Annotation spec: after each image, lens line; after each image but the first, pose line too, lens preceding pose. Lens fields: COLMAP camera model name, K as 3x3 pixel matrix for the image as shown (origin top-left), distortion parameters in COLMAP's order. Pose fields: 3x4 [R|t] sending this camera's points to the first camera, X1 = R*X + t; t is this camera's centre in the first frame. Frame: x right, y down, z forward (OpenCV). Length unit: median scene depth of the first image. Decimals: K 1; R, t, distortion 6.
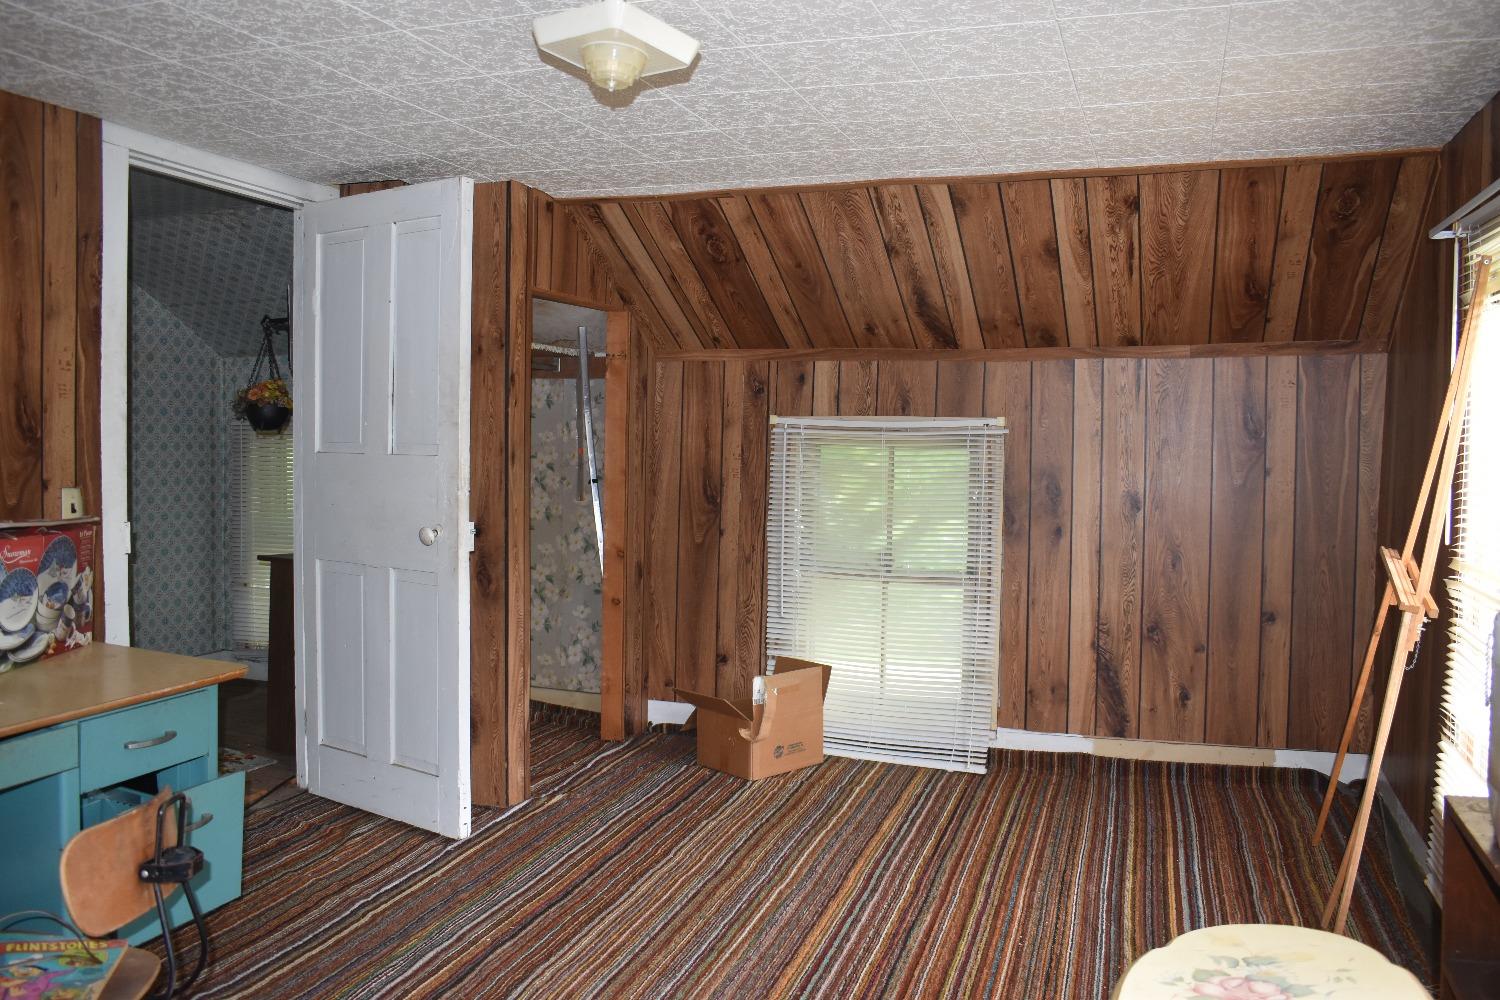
lens RADIAL K [[1168.2, 0, 753.6], [0, 1168.2, 498.5], [0, 0, 1]] dist [-0.094302, 0.014319]
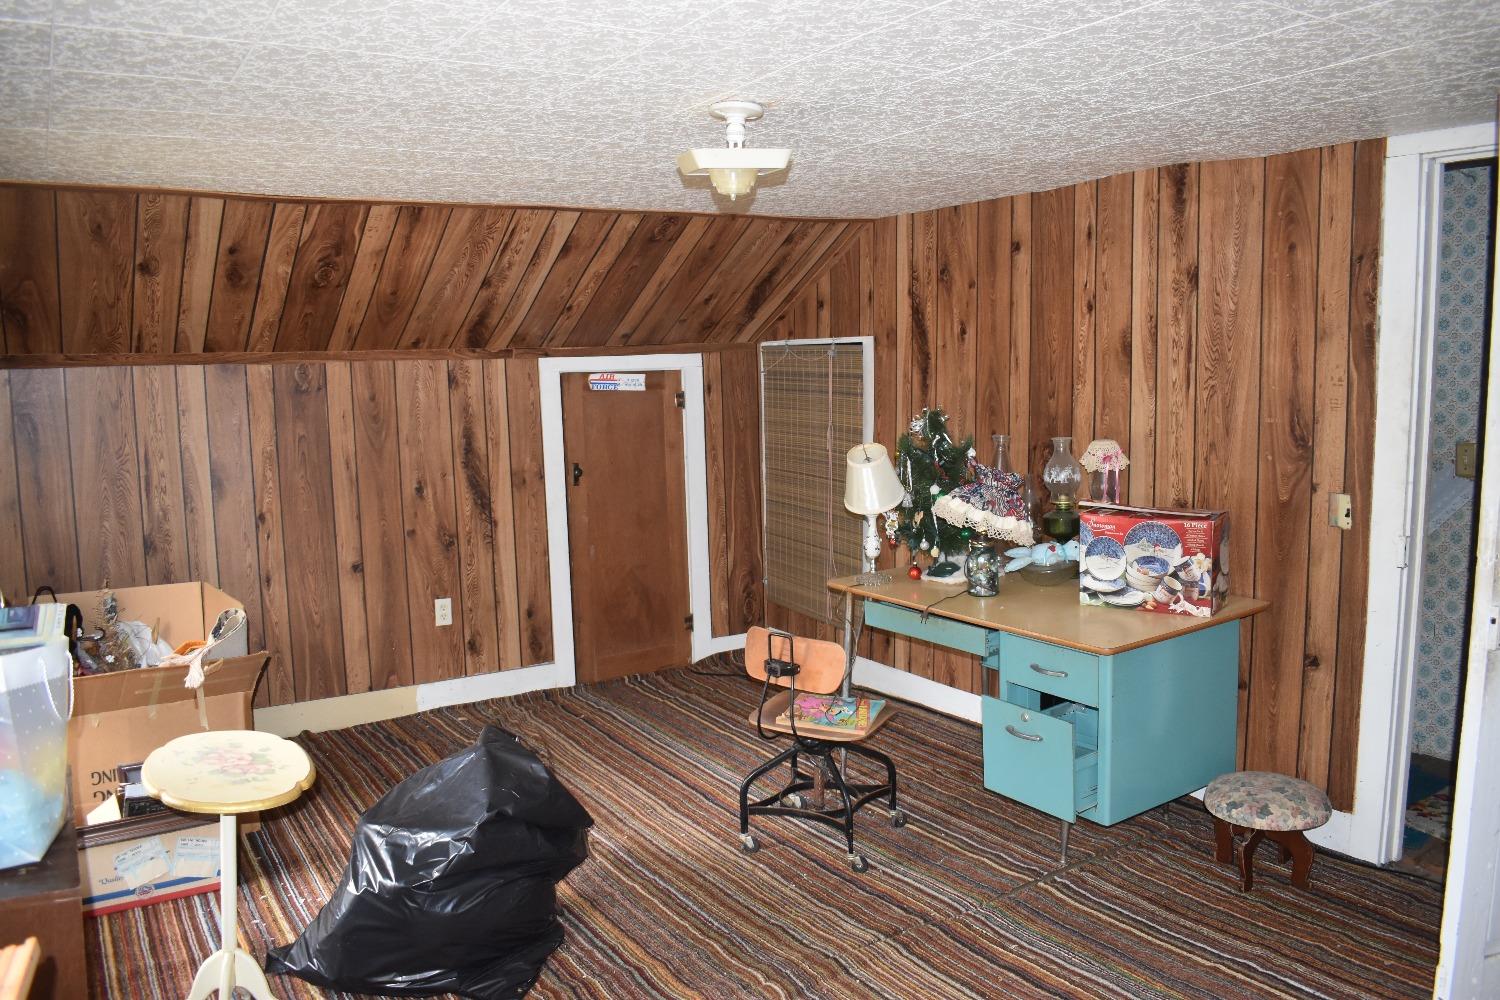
lens RADIAL K [[1168.2, 0, 754.4], [0, 1168.2, 500.5], [0, 0, 1]] dist [-0.094302, 0.014319]
pose [[-0.614416, 0.086335, -0.784245, 0.628630], [-0.035919, 0.989903, 0.137116, -0.138502], [0.788165, 0.112416, -0.605111, 1.269622]]
